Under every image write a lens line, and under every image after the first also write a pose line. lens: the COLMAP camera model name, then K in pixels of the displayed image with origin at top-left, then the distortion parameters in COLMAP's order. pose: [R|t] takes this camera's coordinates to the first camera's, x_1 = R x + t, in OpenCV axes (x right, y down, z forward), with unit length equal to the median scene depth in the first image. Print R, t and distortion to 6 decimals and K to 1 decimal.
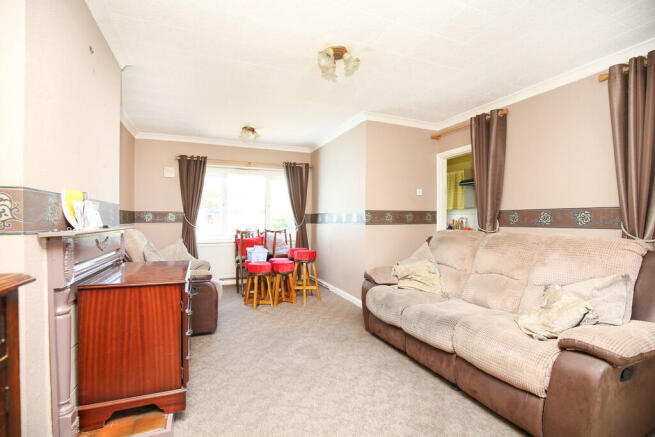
lens RADIAL K [[299.1, 0, 326.8], [0, 299.1, 220.5], [0, 0, 1]] dist [-0.029599, 0.001111]
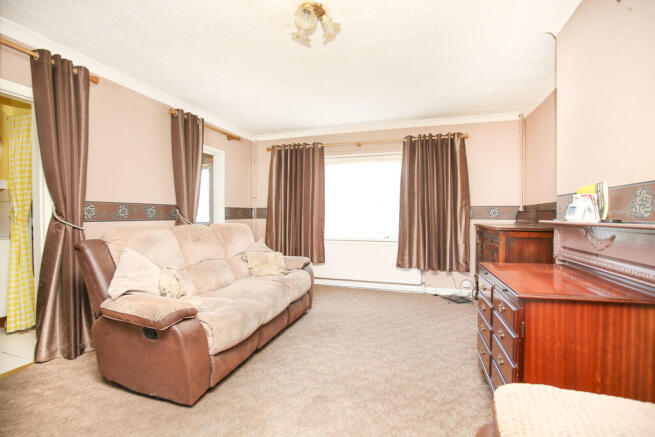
lens RADIAL K [[299.1, 0, 326.8], [0, 299.1, 220.5], [0, 0, 1]] dist [-0.029599, 0.001111]
pose [[-0.755057, -0.015899, 0.655466, -0.363231], [0.000747, 0.999684, 0.025108, -0.002459], [-0.655658, 0.019448, -0.754807, 1.062356]]
